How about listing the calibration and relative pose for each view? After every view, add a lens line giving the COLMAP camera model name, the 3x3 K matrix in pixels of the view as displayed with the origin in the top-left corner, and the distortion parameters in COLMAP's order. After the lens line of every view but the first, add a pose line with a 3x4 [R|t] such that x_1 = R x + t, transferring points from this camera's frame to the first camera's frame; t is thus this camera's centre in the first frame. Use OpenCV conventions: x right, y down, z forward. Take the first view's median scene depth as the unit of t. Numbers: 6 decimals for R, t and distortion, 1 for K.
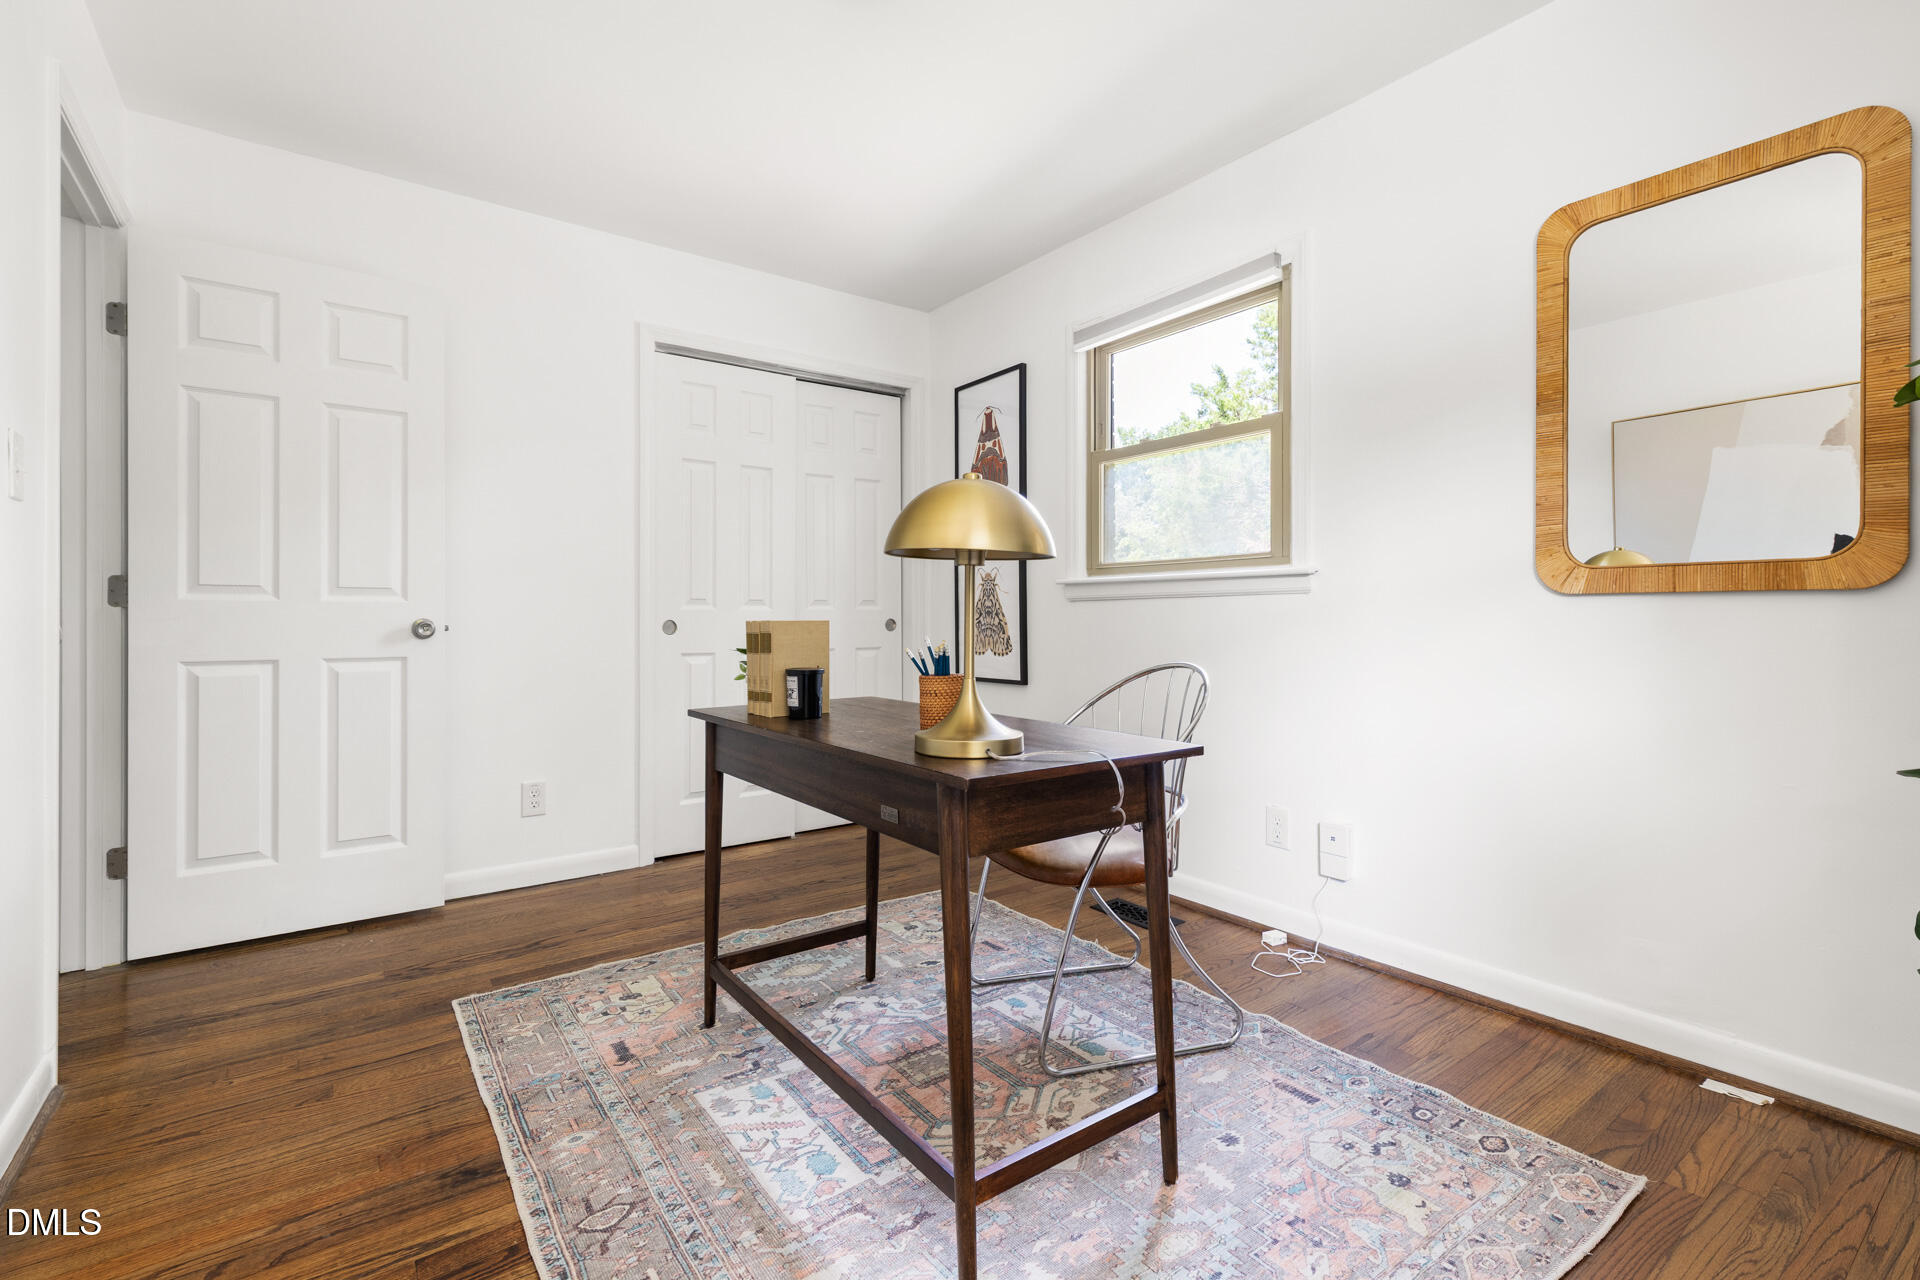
lens RADIAL K [[865.7, 0, 960.4], [0, 865.7, 620.9], [0, 0, 1]] dist [0.009617, -0.000777]
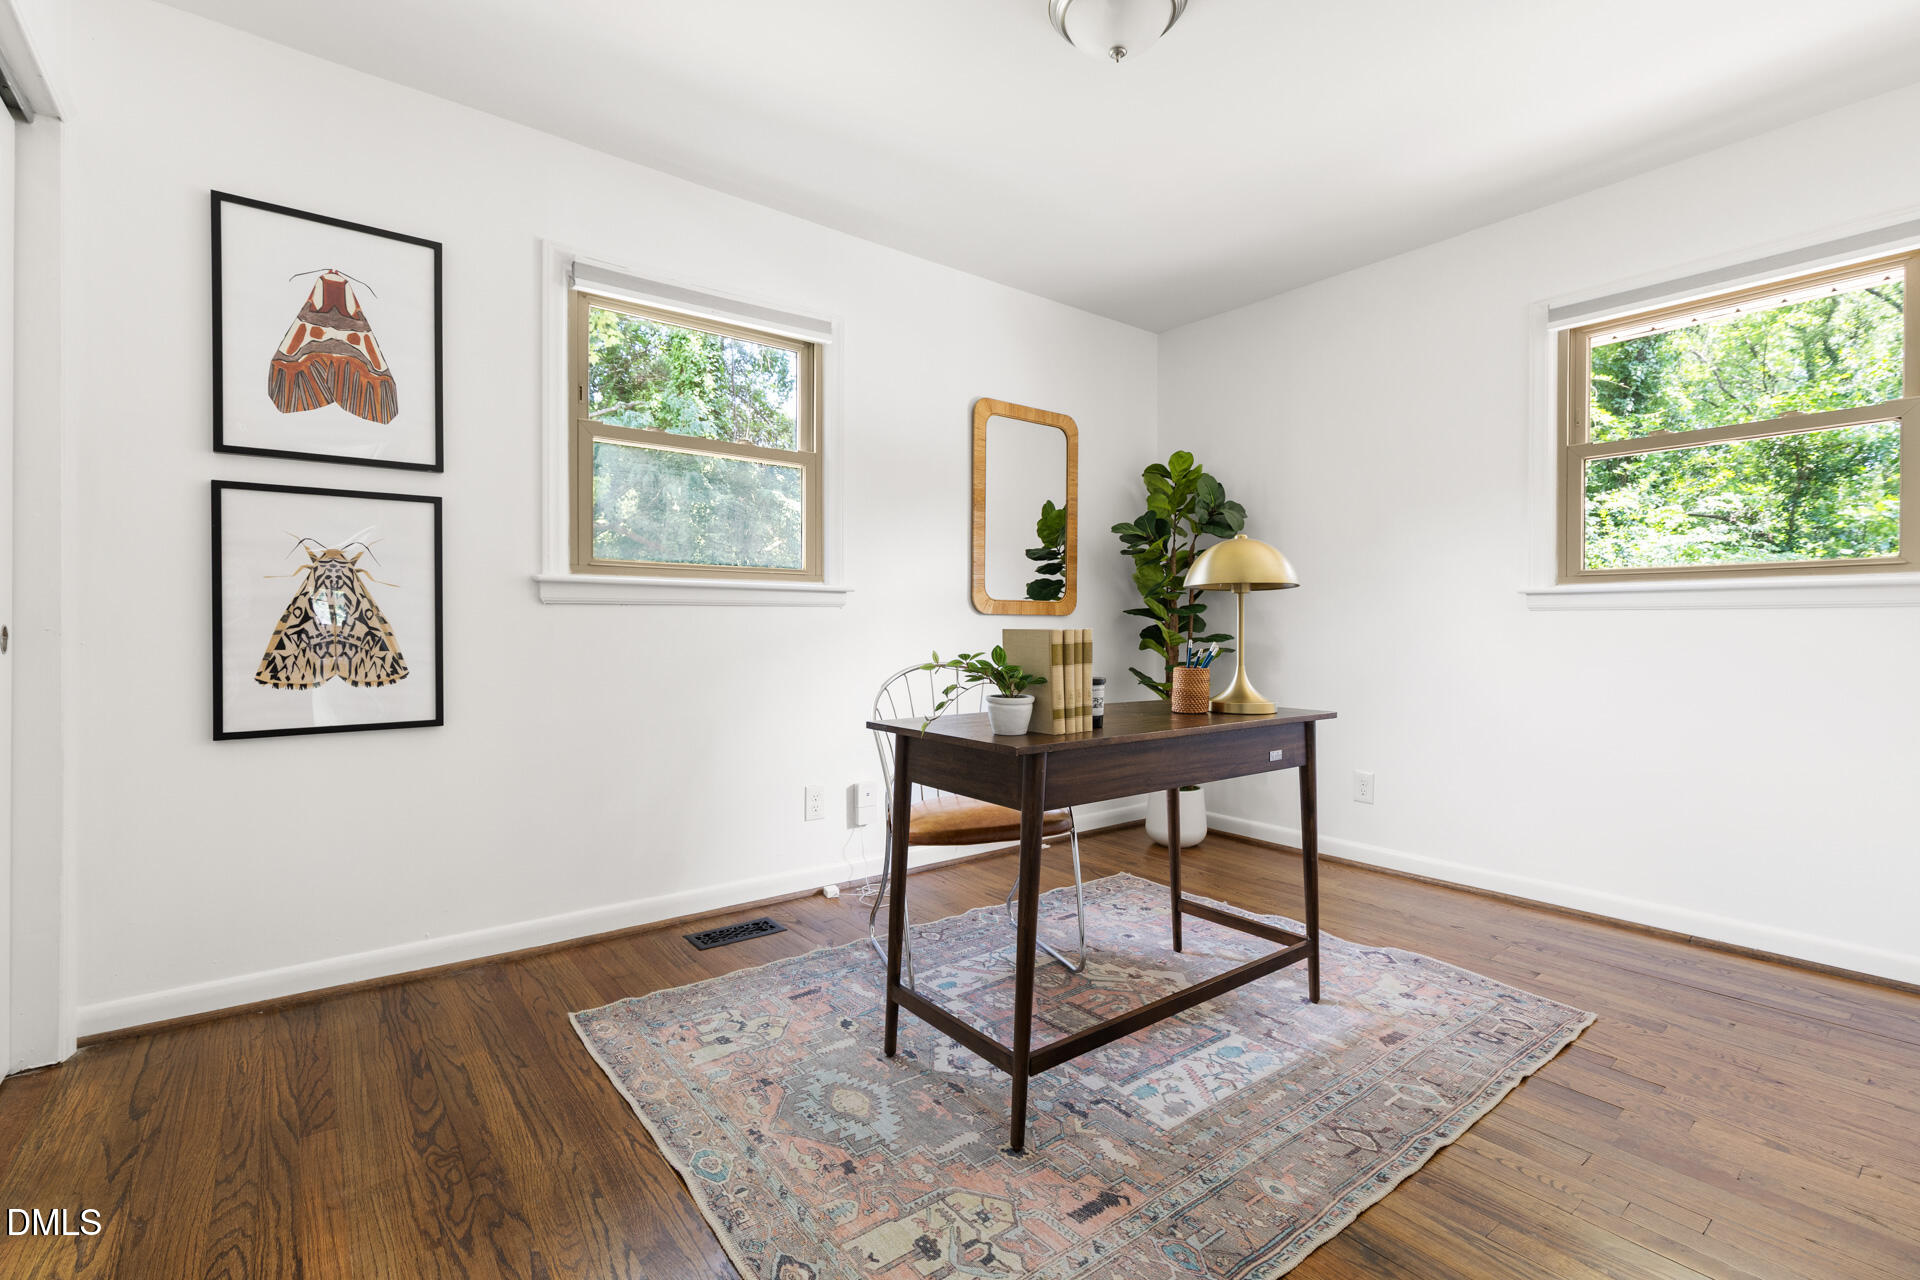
lens RADIAL K [[866.1, 0, 965.1], [0, 866.1, 638.7], [0, 0, 1]] dist [0.007242, -0.000138]
pose [[-0.033349, -0.010472, 0.999389, -1.113480], [0.001142, 0.999944, 0.010515, 0.000110], [-0.999443, 0.001492, -0.033335, 1.123778]]
